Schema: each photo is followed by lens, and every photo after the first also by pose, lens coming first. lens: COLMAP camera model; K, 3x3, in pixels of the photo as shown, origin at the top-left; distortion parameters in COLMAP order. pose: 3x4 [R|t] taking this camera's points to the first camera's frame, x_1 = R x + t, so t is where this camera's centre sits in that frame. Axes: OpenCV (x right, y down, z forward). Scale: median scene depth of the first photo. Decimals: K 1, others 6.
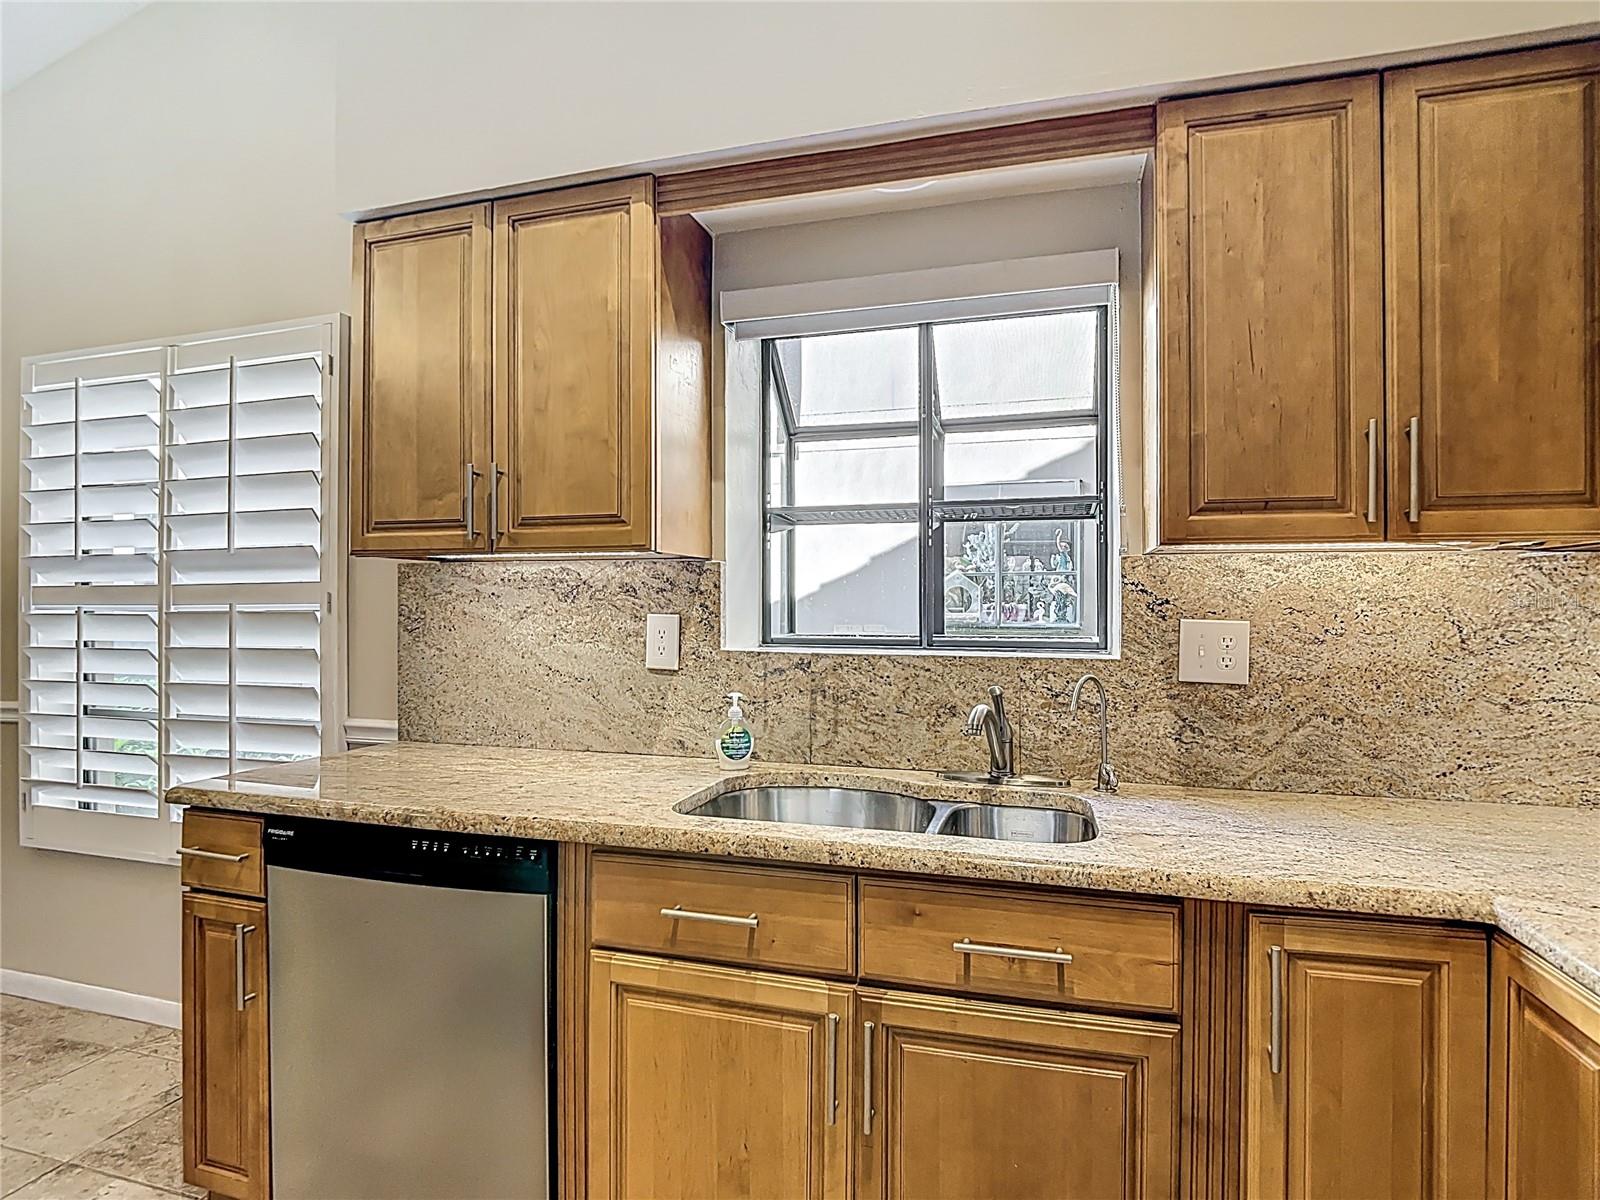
lens RADIAL K [[854.1, 0, 803.8], [0, 854.1, 601.9], [0, 0, 1]] dist [-0.013767, -0.006673]
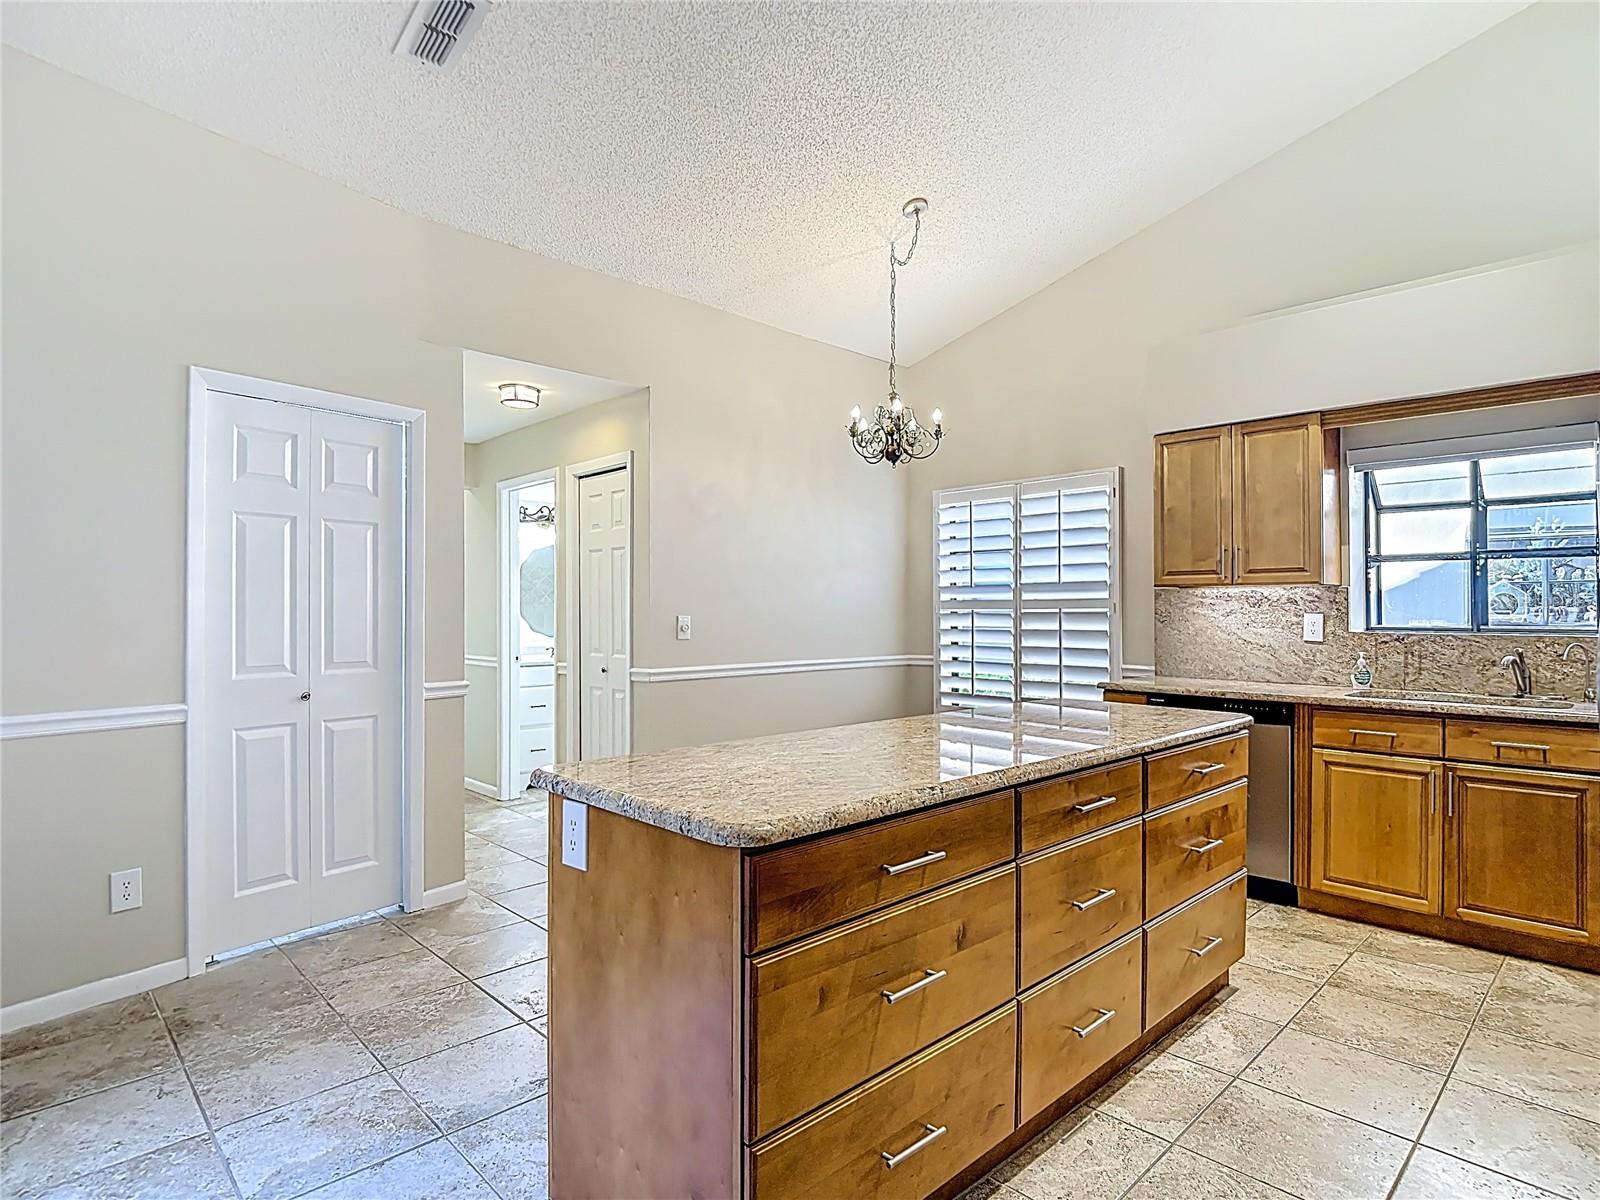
lens RADIAL K [[854.1, 0, 807.3], [0, 854.1, 601.5], [0, 0, 1]] dist [-0.013767, -0.006673]
pose [[0.868014, -0.004707, -0.496518, -0.202764], [0.002641, 0.999985, -0.004862, -0.006756], [0.496533, 0.002909, 0.868013, -1.287159]]
